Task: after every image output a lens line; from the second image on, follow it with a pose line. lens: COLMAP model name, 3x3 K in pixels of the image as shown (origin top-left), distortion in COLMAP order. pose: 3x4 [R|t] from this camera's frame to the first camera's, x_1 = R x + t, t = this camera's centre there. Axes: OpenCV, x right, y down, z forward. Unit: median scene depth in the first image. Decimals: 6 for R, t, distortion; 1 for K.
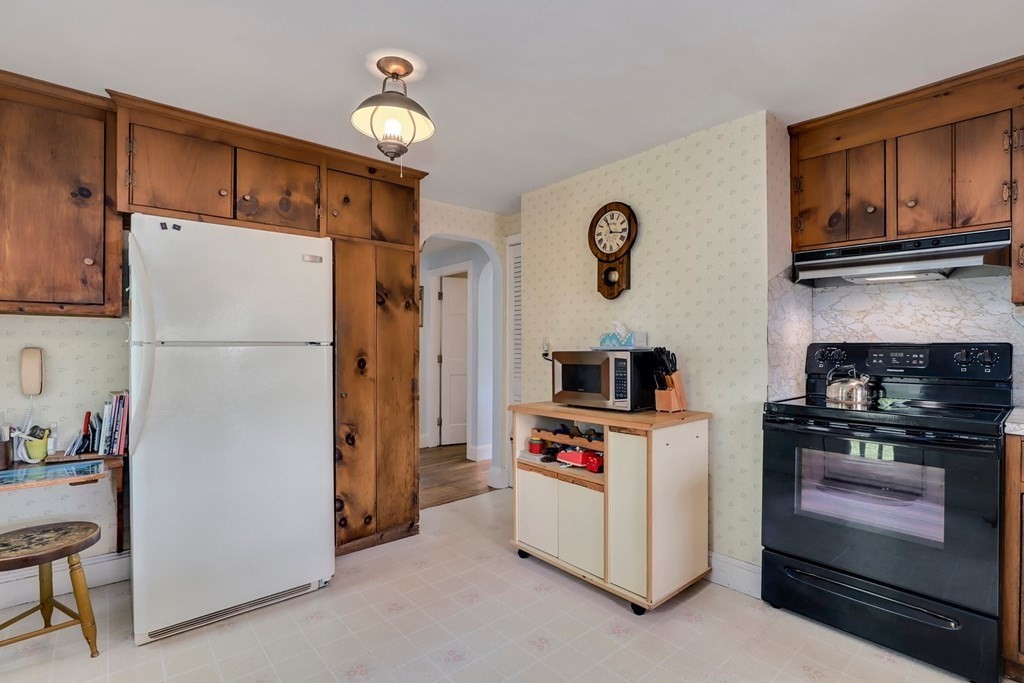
lens RADIAL K [[477.4, 0, 510.2], [0, 477.4, 343.8], [0, 0, 1]] dist [-0.027374, 0.010093]
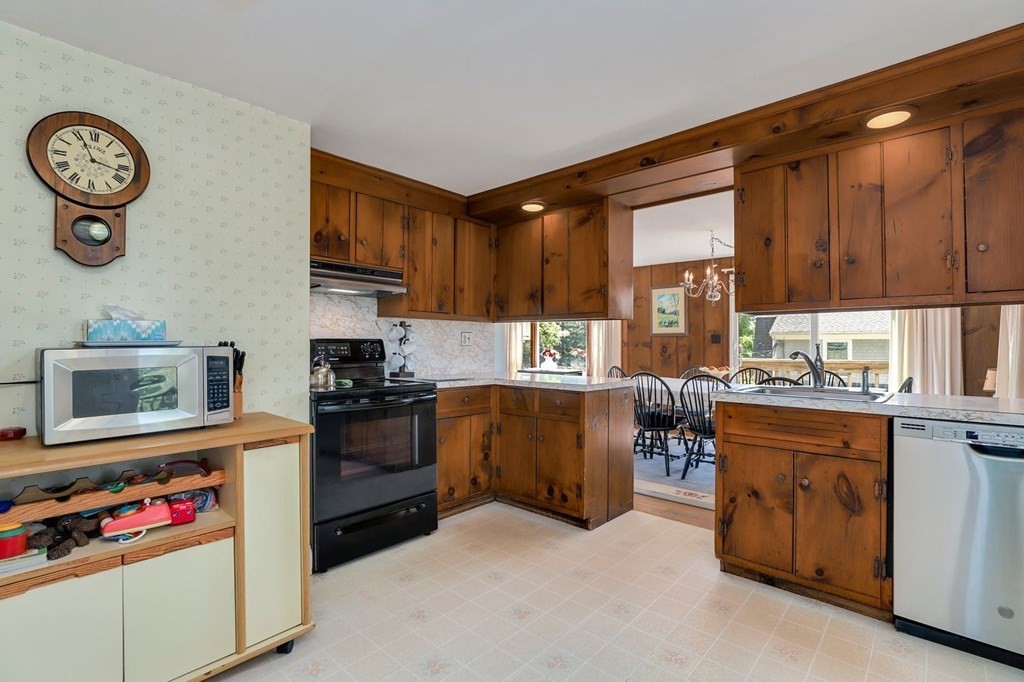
lens RADIAL K [[477.4, 0, 503.5], [0, 477.4, 336.1], [0, 0, 1]] dist [-0.027374, 0.010093]
pose [[-0.104977, 0.013865, 0.994378, -0.517006], [-0.000691, 0.999902, -0.014015, 0.008693], [-0.994474, -0.002158, -0.104957, 0.580140]]
